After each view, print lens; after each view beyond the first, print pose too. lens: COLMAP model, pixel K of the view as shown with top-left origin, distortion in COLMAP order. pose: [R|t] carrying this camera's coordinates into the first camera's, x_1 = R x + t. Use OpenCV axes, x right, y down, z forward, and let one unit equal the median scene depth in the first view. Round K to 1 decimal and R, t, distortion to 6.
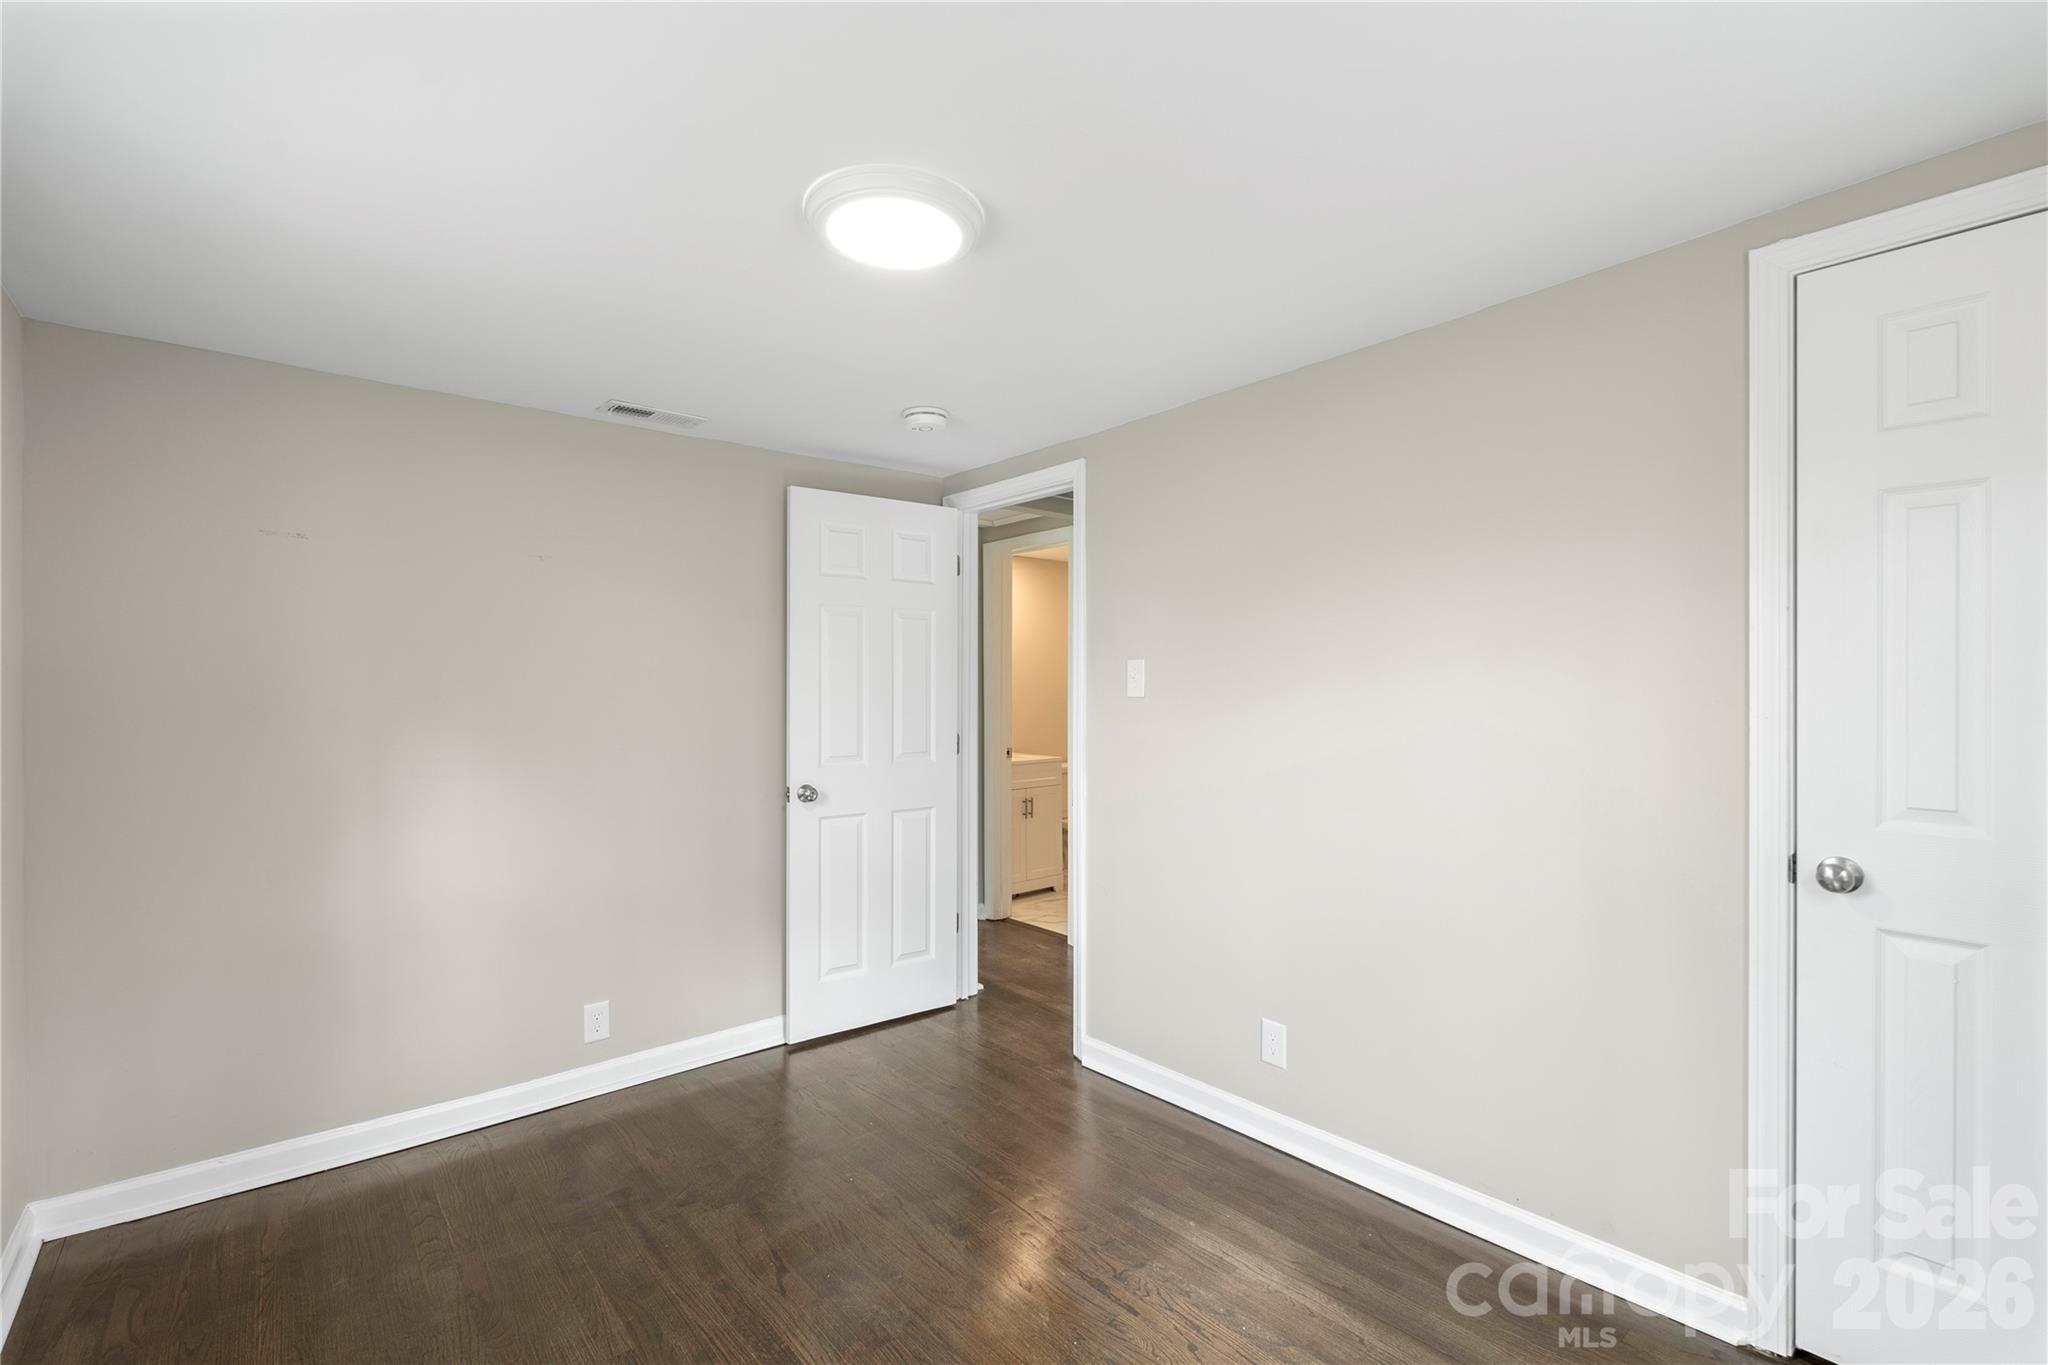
lens RADIAL K [[904.6, 0, 1036.9], [0, 904.6, 692.2], [0, 0, 1]] dist [-0.000297, -0.000237]
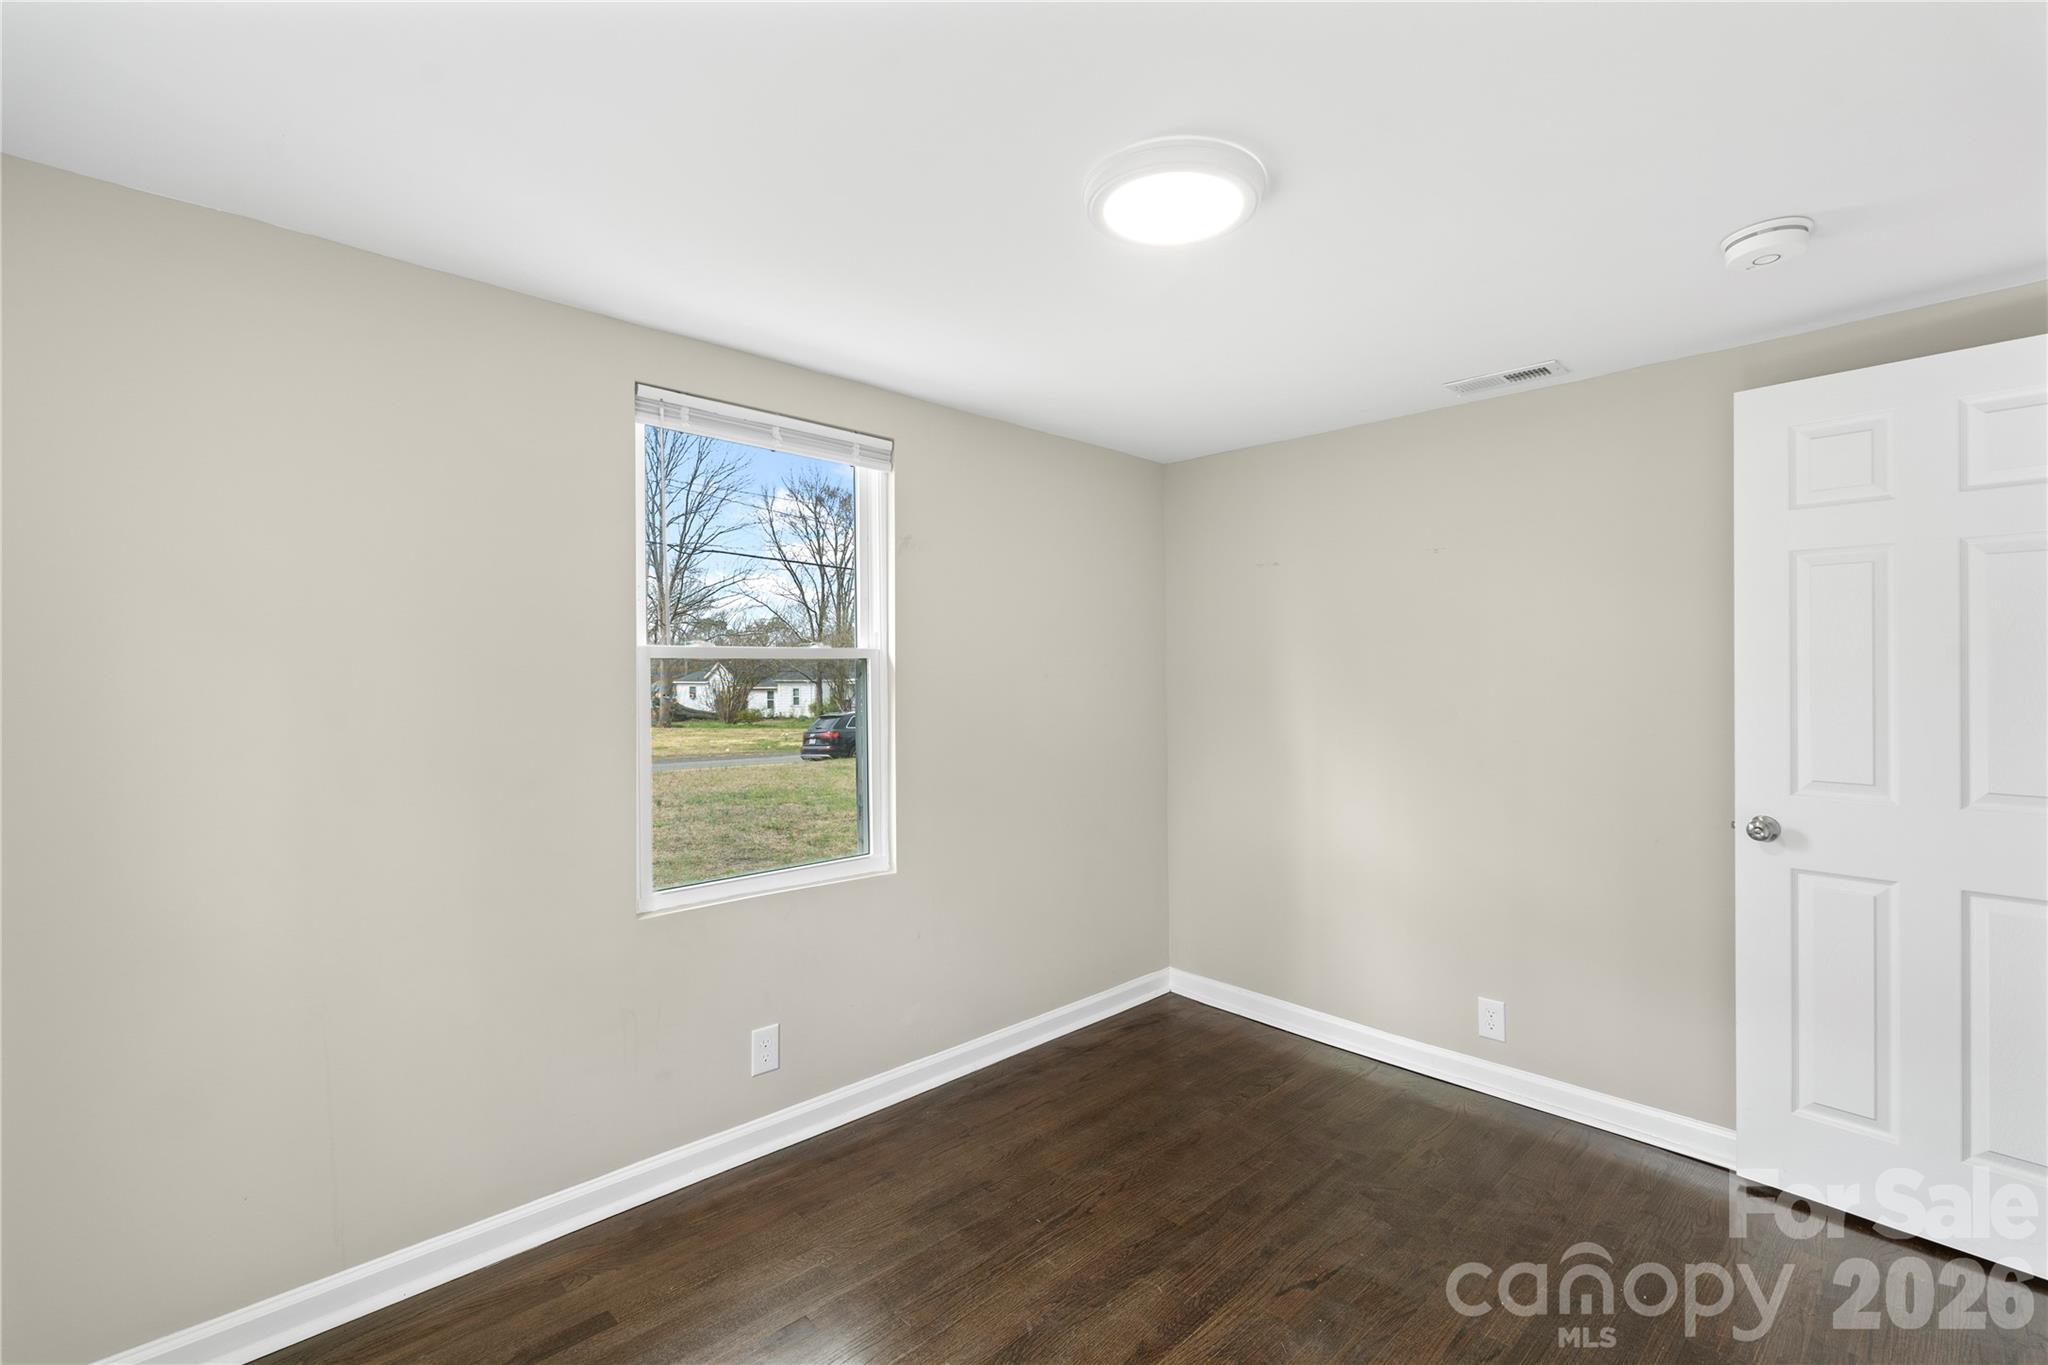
lens RADIAL K [[926.4, 0, 1056.4], [0, 926.4, 685.2], [0, 0, 1]] dist [0.001070, 0.000023]
pose [[0.069055, 0.012857, -0.997530, 0.533926], [-0.010242, 0.999873, 0.012178, -0.000890], [0.997560, 0.009376, 0.069178, 0.528668]]
